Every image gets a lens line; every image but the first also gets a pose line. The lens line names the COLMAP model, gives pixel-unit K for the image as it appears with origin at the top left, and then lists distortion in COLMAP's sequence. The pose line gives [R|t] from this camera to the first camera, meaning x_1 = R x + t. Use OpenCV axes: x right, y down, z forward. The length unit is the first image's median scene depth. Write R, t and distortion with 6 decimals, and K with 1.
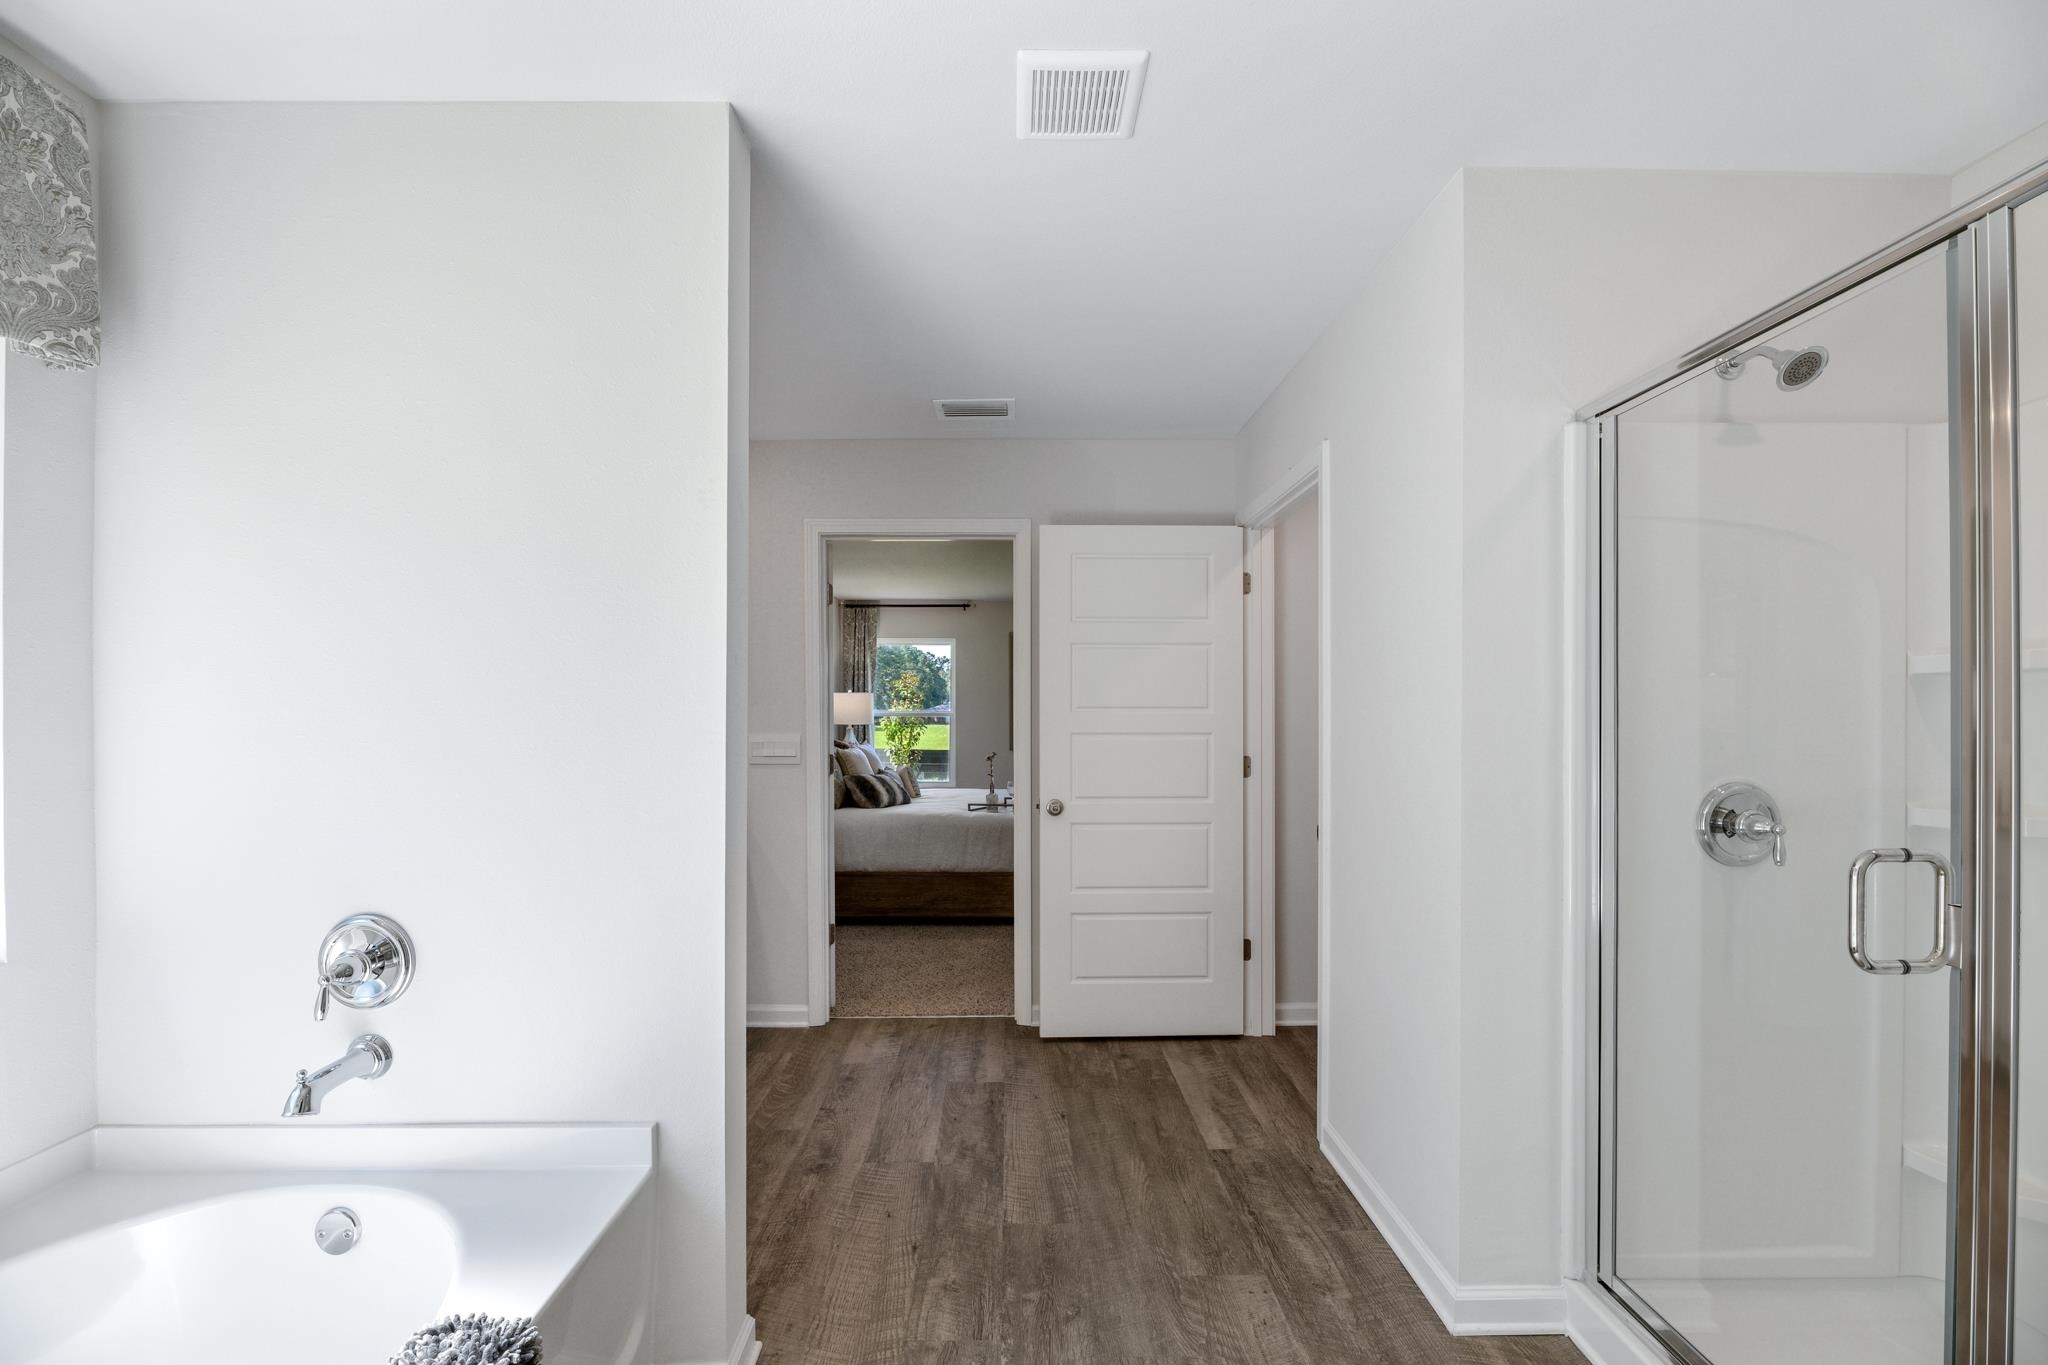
lens RADIAL K [[845.3, 0, 1033.2], [0, 845.3, 714.2], [0, 0, 1]] dist [0.001284, -0.004517]
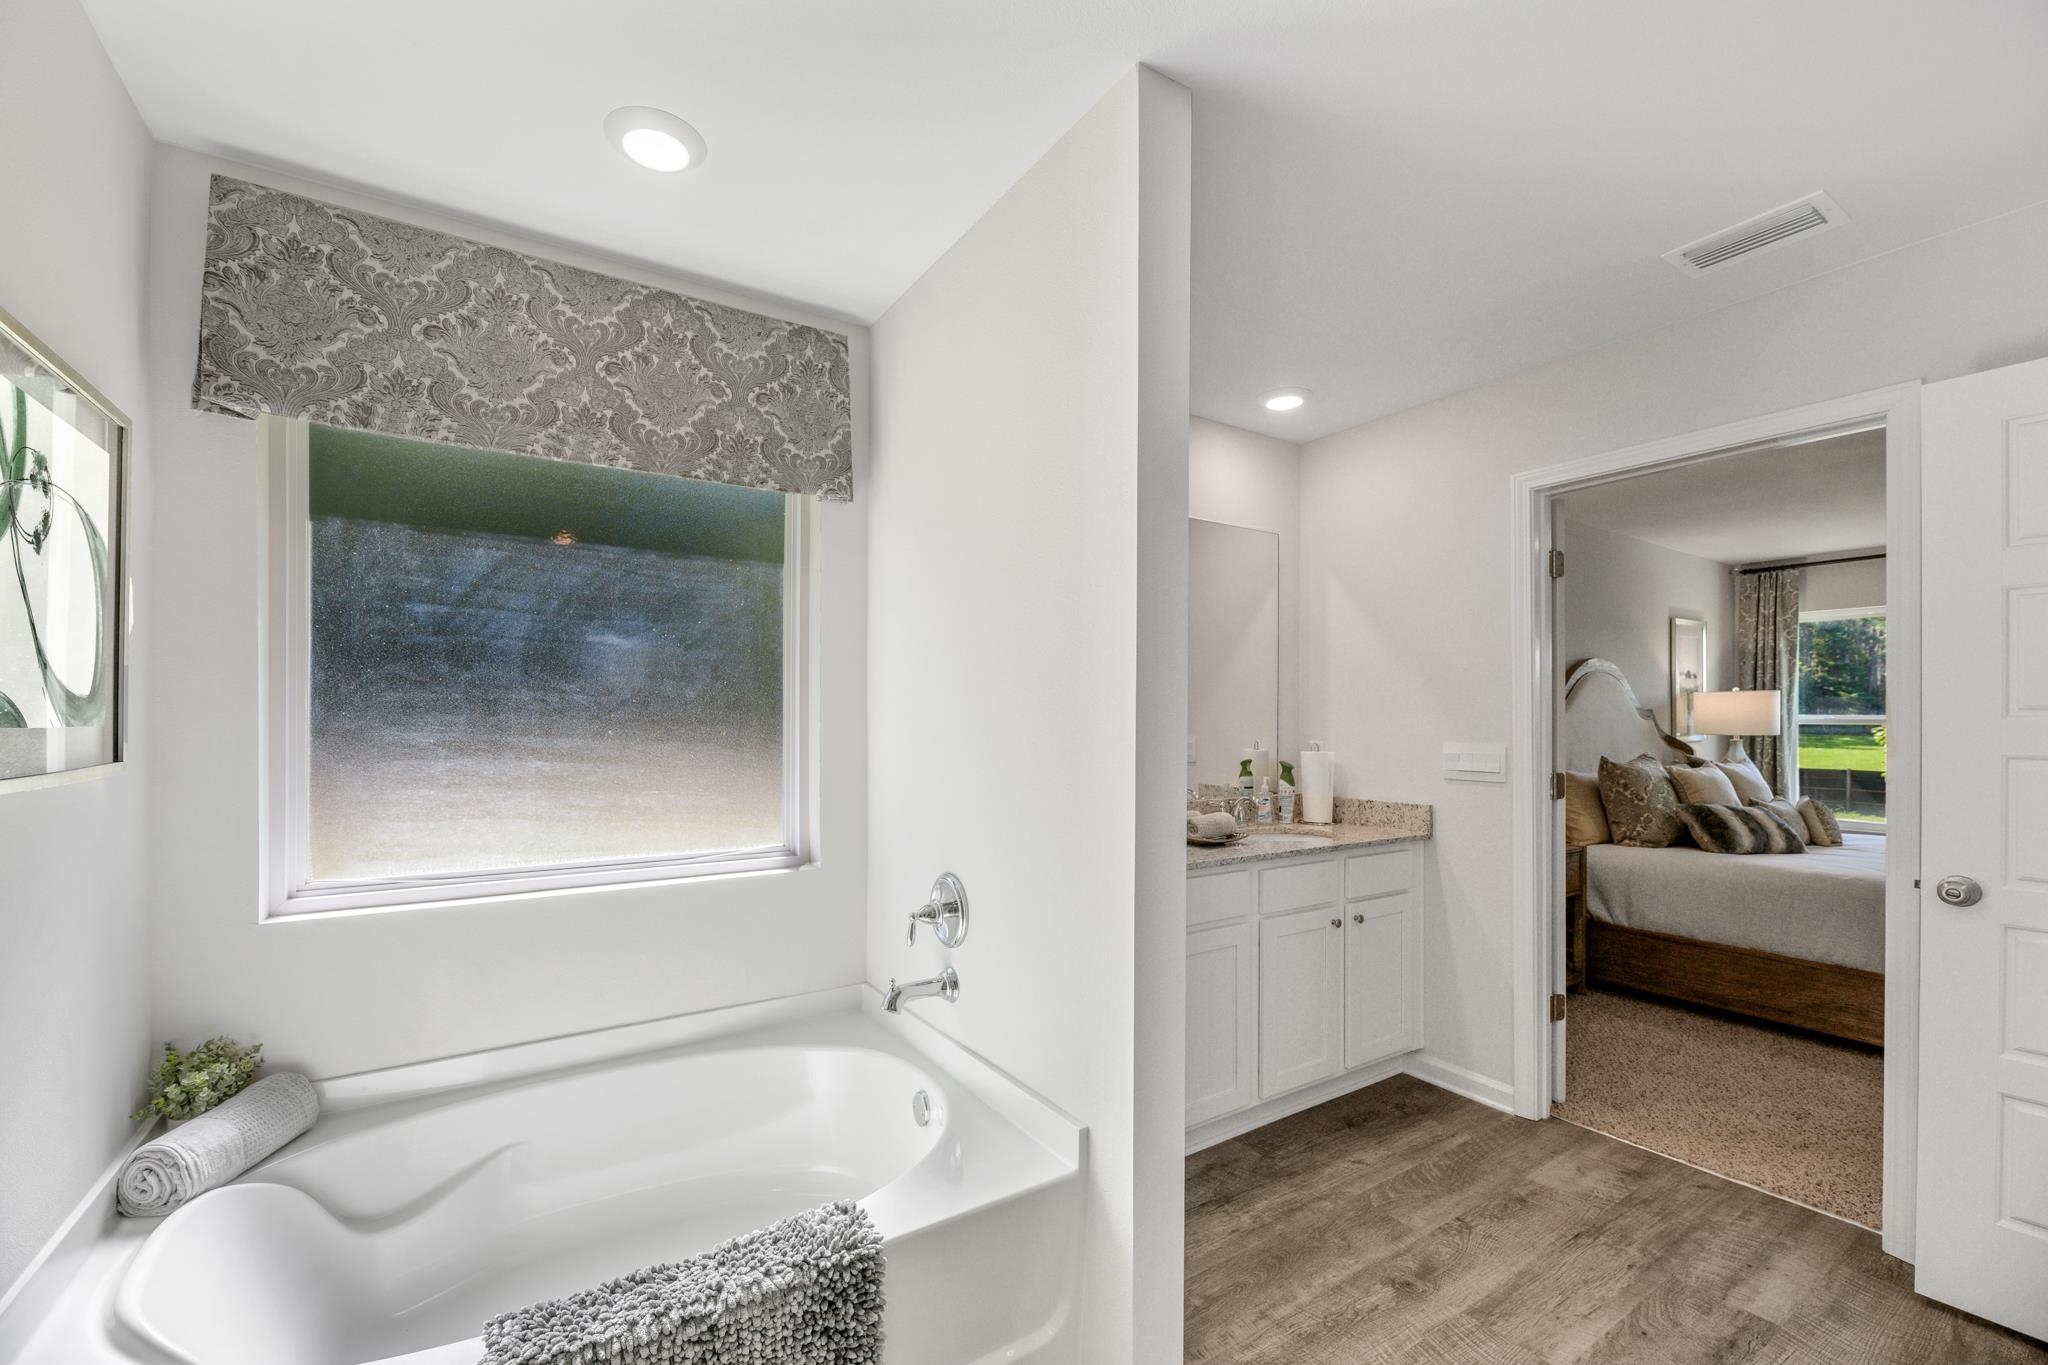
lens RADIAL K [[845.3, 0, 1002.9], [0, 845.3, 720.3], [0, 0, 1]] dist [0.001284, -0.004517]
pose [[0.518072, 0.000758, -0.855337, 0.170778], [-0.001022, 0.999999, 0.000267, 0.000173], [0.855336, 0.000736, 0.518073, 0.187344]]
